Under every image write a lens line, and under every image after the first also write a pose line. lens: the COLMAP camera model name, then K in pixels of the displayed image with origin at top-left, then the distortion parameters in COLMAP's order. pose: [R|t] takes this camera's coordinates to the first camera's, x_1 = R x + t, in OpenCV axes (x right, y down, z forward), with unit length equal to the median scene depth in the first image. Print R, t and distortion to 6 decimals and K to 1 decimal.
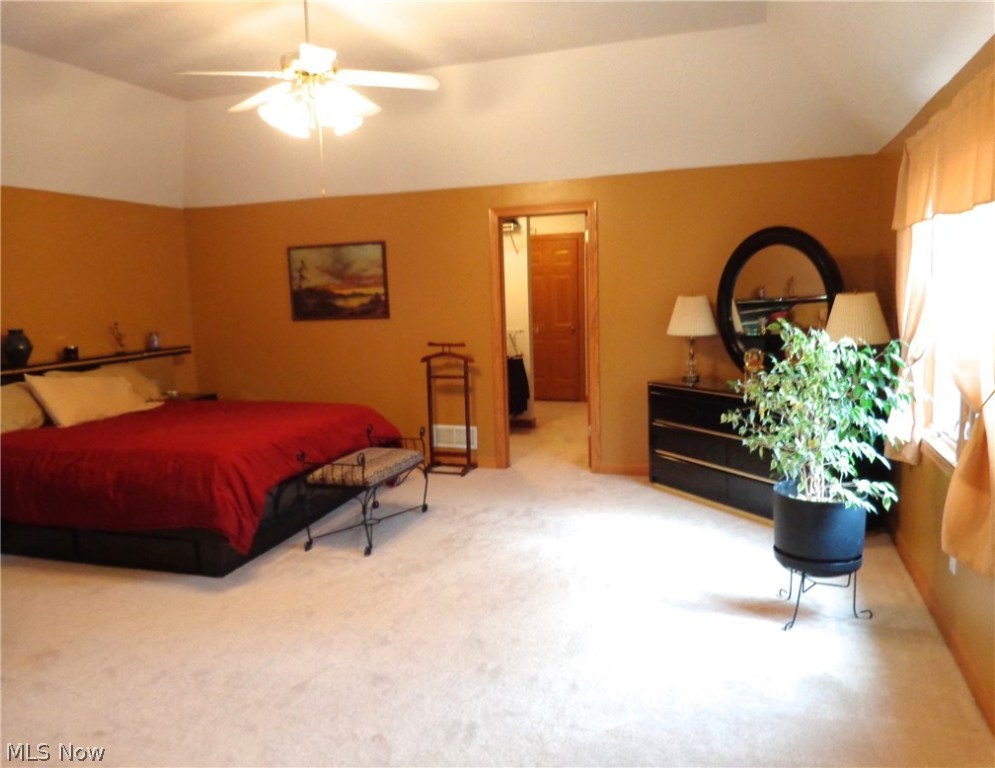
lens RADIAL K [[794.9, 0, 497.5], [0, 794.9, 384.0], [0, 0, 1]] dist [0.002036, 0.002320]
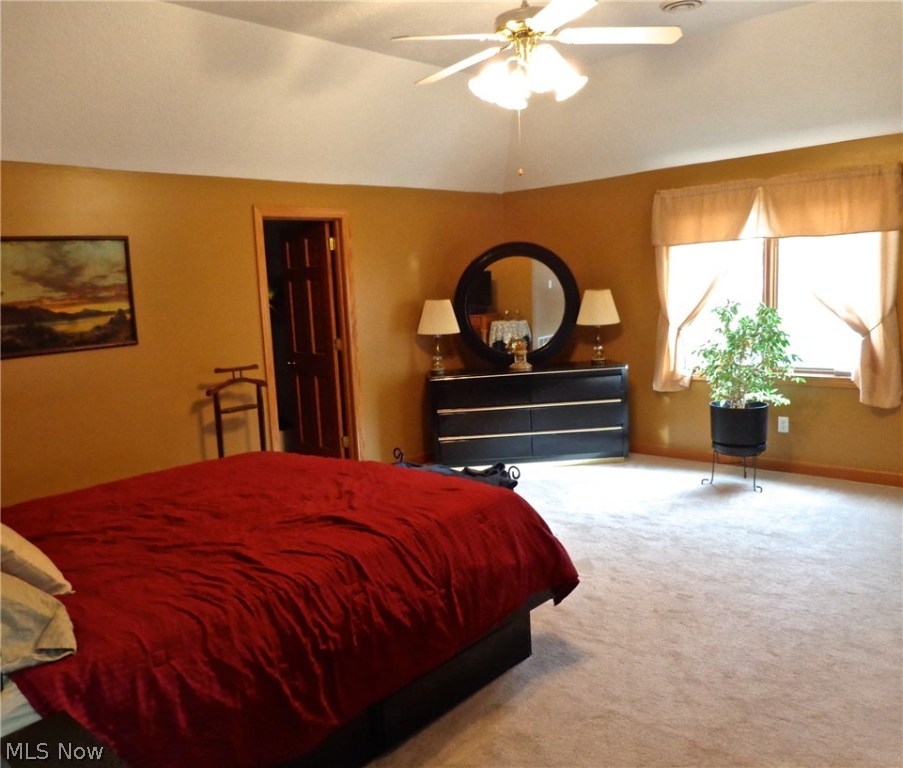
lens RADIAL K [[770.6, 0, 451.5], [0, 770.6, 384.0], [0, 0, 1]] dist [-0.010038, -0.004520]
pose [[0.397034, -0.120621, 0.909843, -0.662959], [0.141164, 0.987556, 0.069324, -0.055225], [-0.906883, 0.100913, 0.409121, 0.462054]]
